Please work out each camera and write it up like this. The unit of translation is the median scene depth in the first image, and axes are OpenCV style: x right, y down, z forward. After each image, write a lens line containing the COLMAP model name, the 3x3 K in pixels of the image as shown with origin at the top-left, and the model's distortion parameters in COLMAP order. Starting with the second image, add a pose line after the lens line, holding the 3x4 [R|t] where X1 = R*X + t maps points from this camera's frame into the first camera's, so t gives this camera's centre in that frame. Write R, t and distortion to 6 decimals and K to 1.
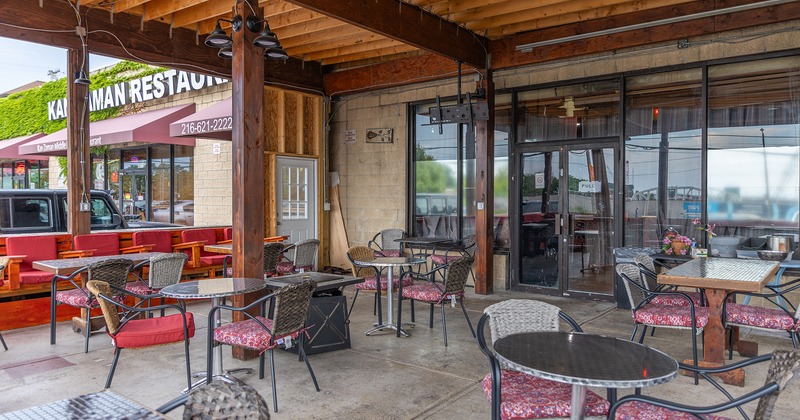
lens RADIAL K [[568.8, 0, 399.3], [0, 568.8, 208.3], [0, 0, 1]] dist [0.043395, 0.002006]
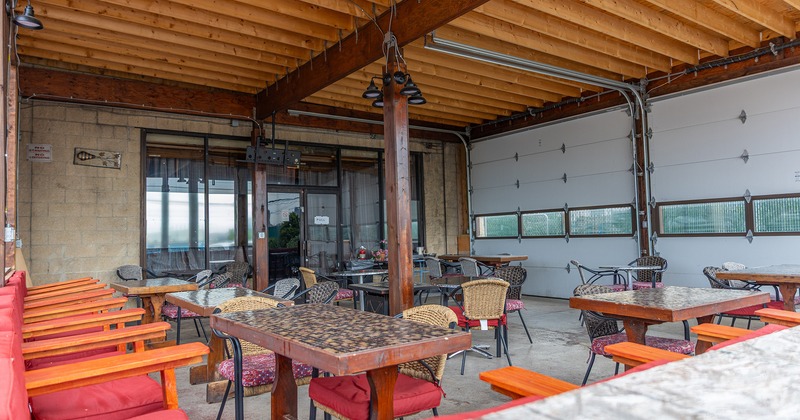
lens RADIAL K [[518.0, 0, 398.8], [0, 518.0, 209.7], [0, 0, 1]] dist [-0.001434, 0.000060]
pose [[0.288006, 0.046267, 0.956510, -0.652058], [0.046777, 0.996960, -0.062308, 0.019350], [-0.956485, 0.062688, 0.284966, 0.354863]]
